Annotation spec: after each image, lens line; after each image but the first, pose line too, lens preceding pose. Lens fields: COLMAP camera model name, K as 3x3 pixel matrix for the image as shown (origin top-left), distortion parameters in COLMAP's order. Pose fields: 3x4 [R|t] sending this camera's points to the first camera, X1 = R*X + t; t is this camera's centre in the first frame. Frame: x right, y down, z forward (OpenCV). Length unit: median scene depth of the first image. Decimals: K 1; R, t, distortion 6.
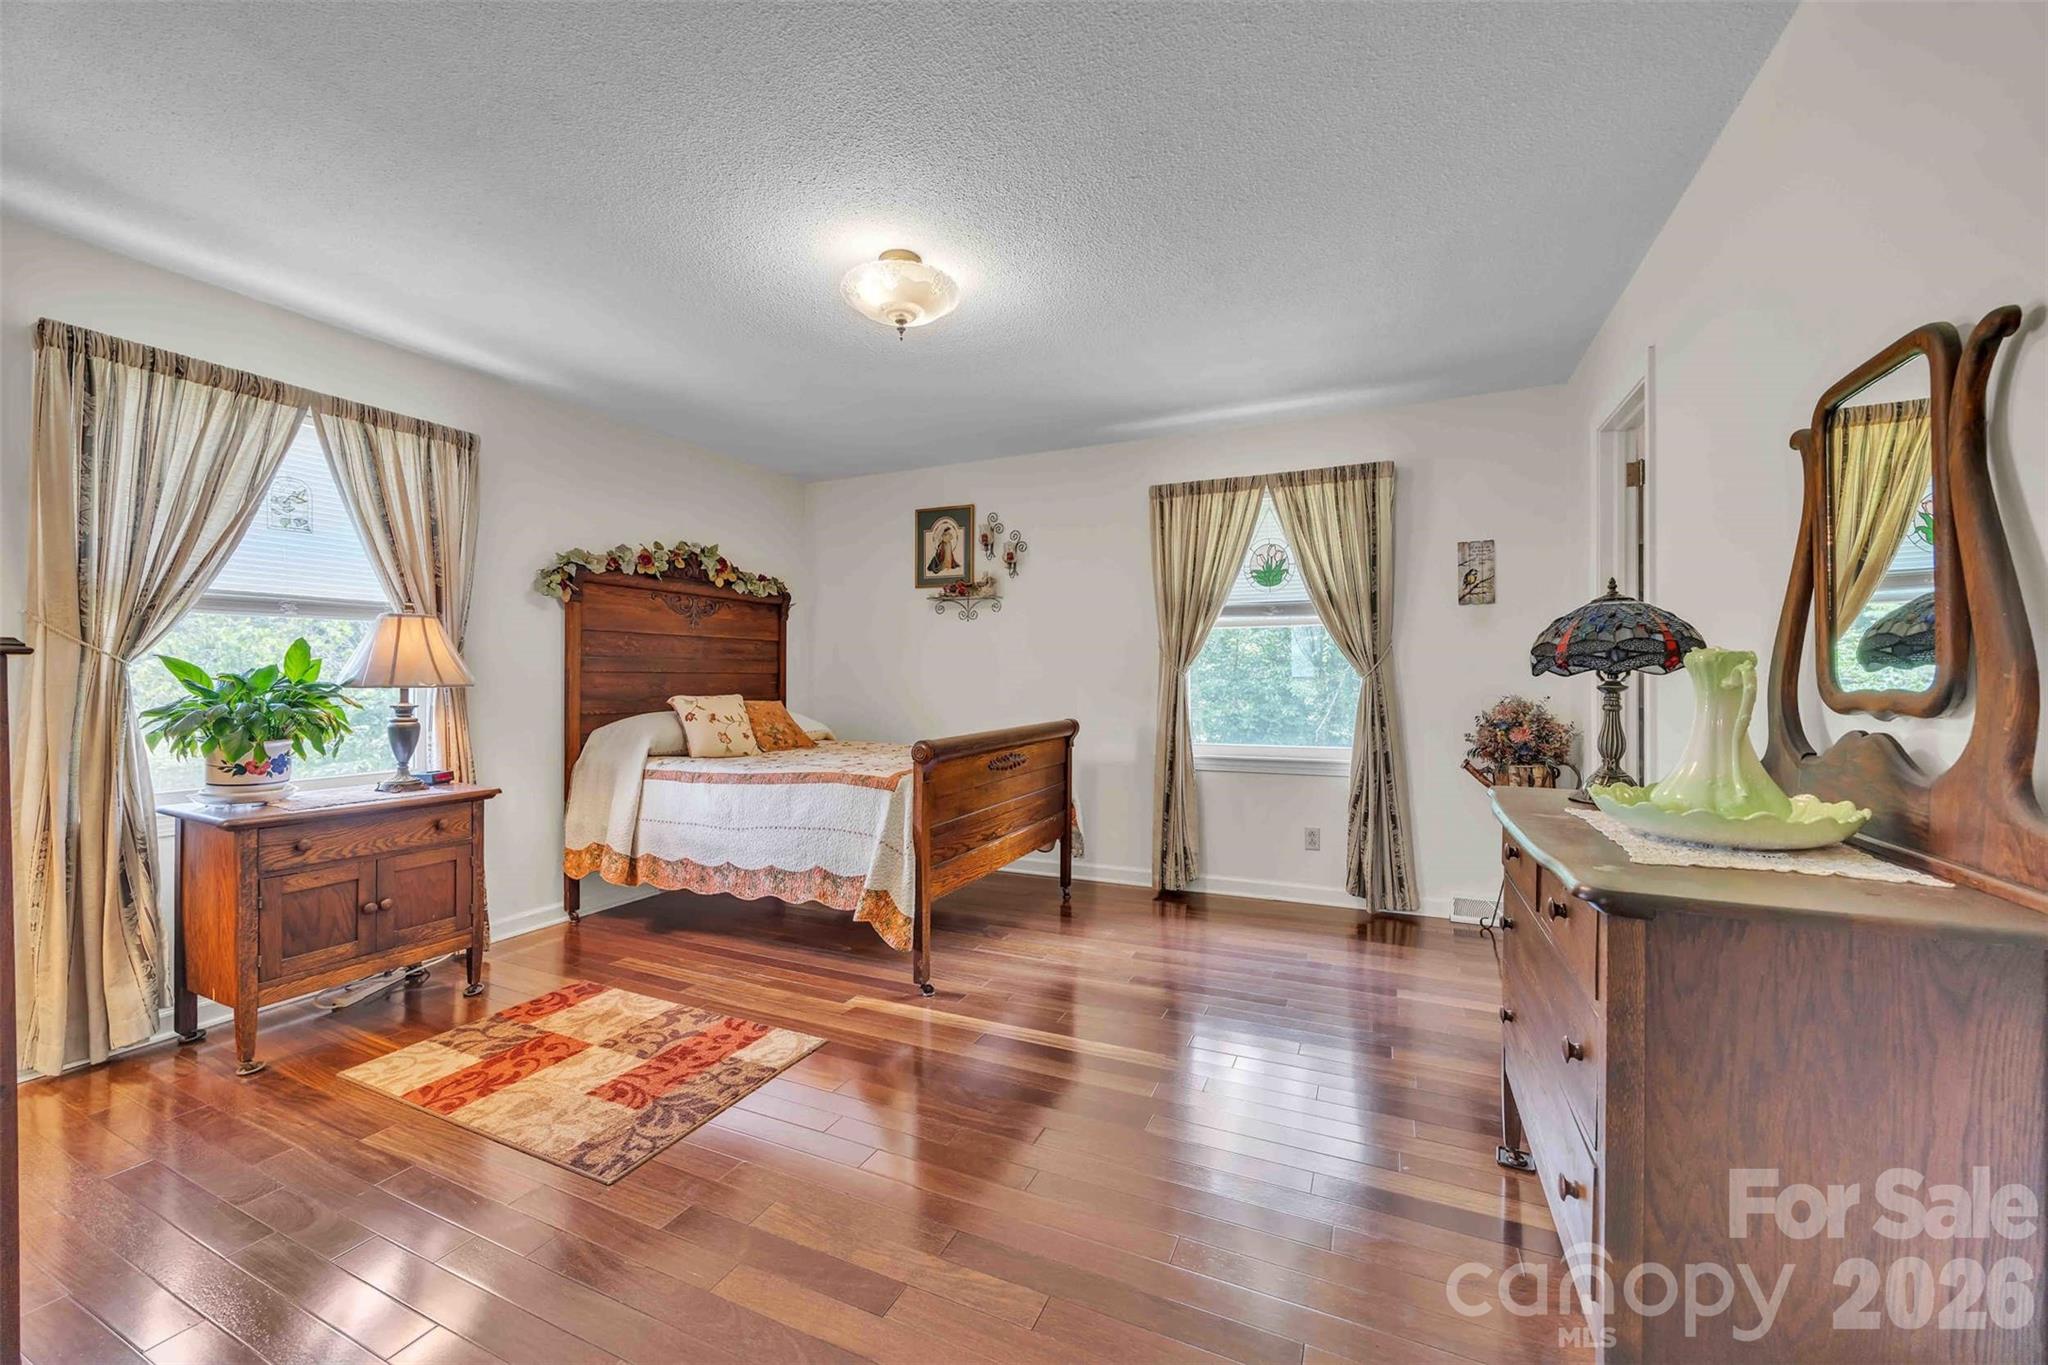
lens RADIAL K [[783.4, 0, 1032.1], [0, 783.4, 685.0], [0, 0, 1]] dist [-0.001336, -0.000091]
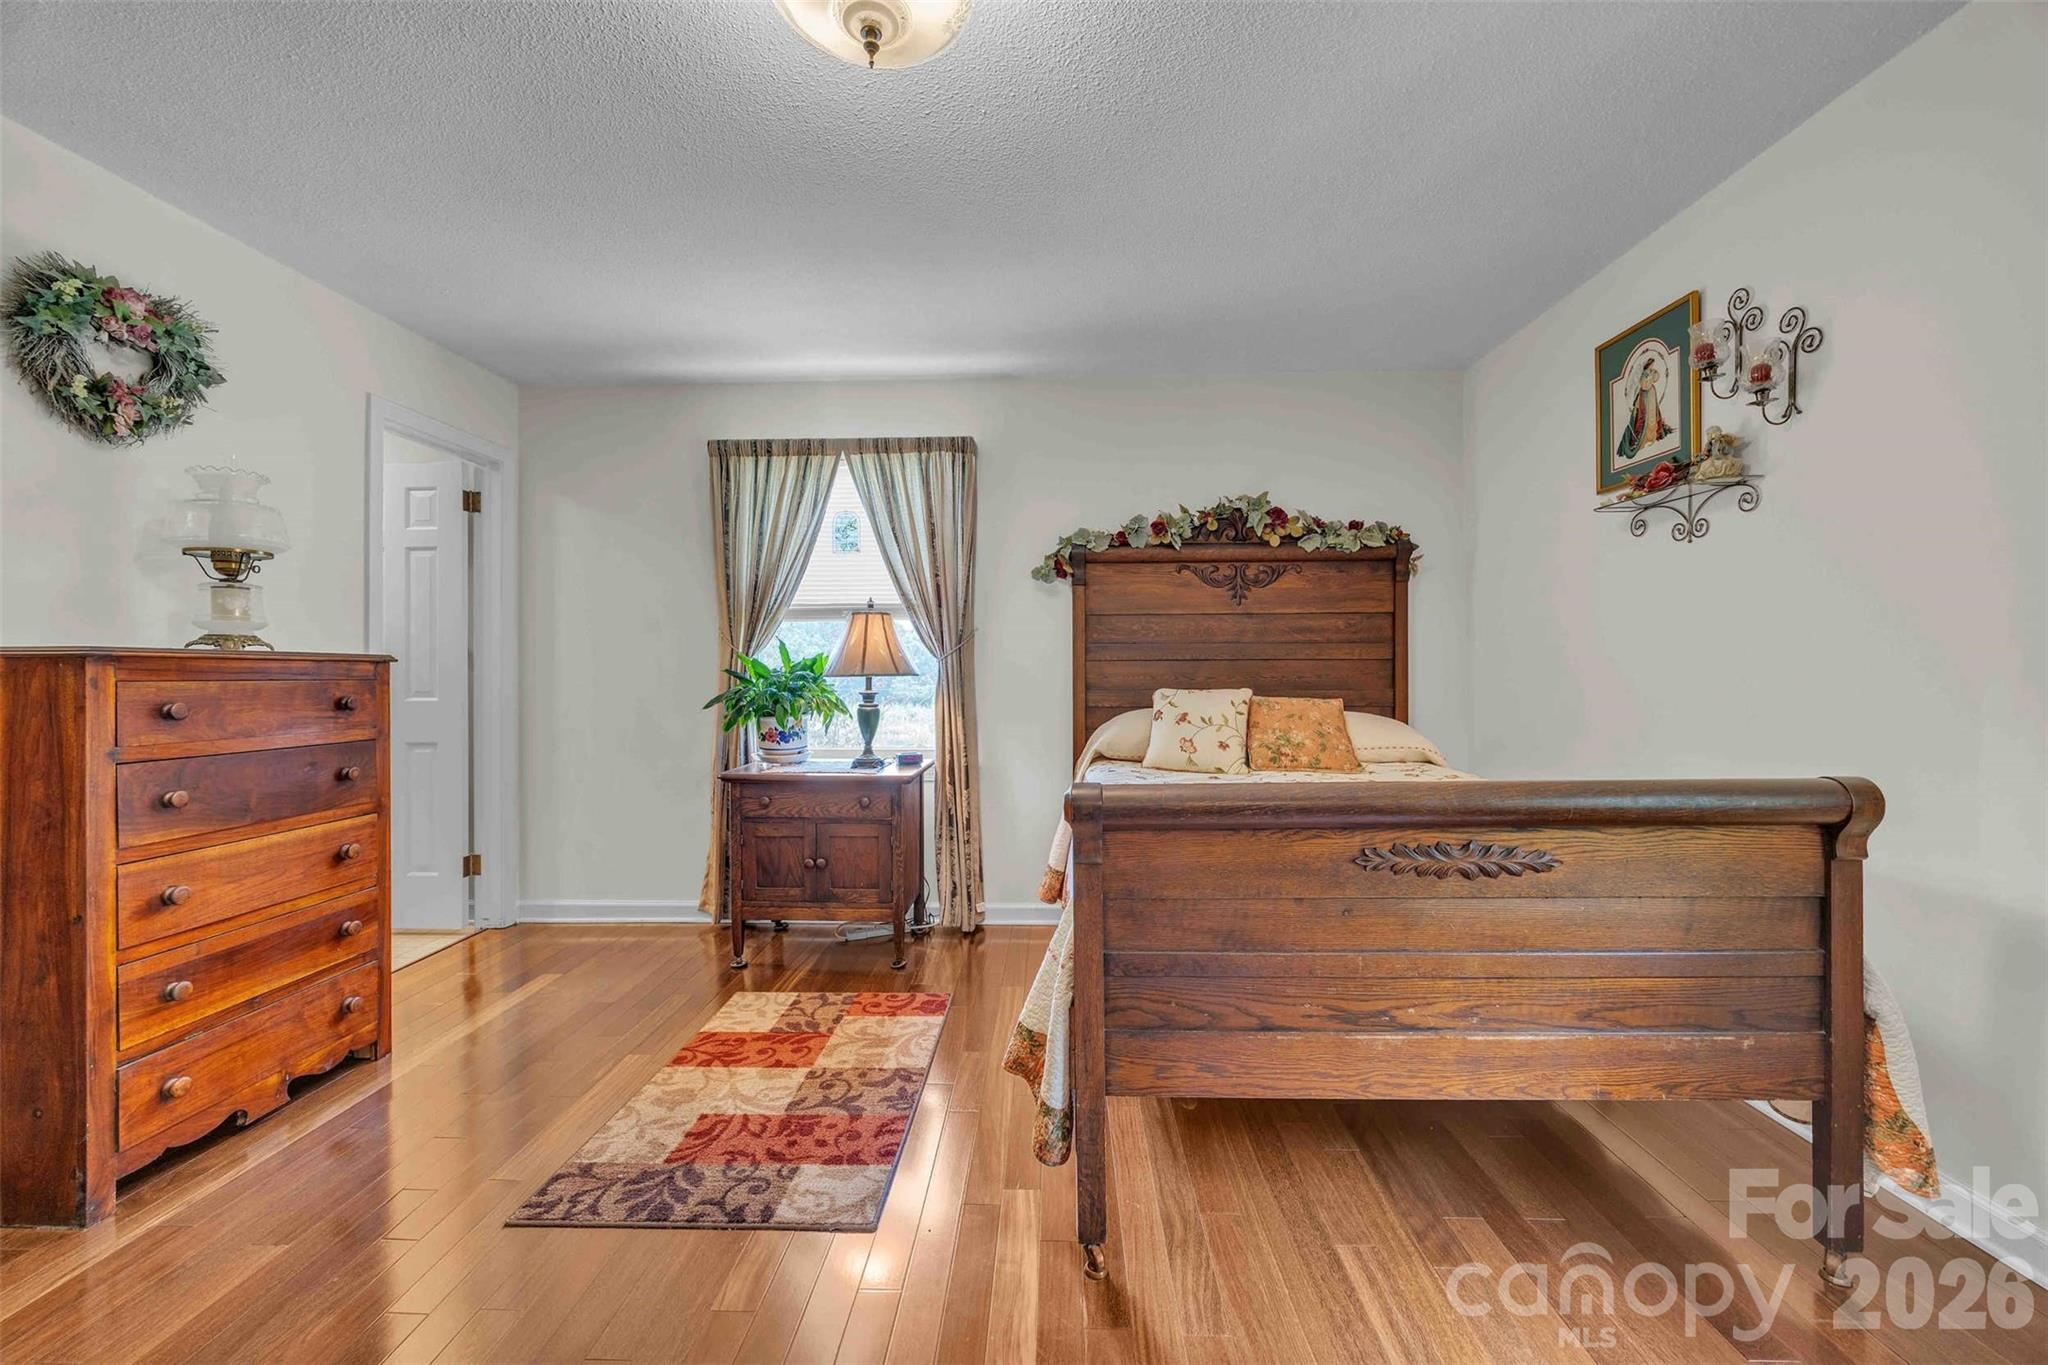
lens RADIAL K [[787.6, 0, 1030.2], [0, 787.6, 668.7], [0, 0, 1]] dist [-0.003274, -0.000172]
pose [[0.380754, -0.001167, -0.924675, 0.296872], [-0.003269, 0.999991, -0.002608, -0.005169], [0.924670, 0.004016, 0.380747, 0.666499]]
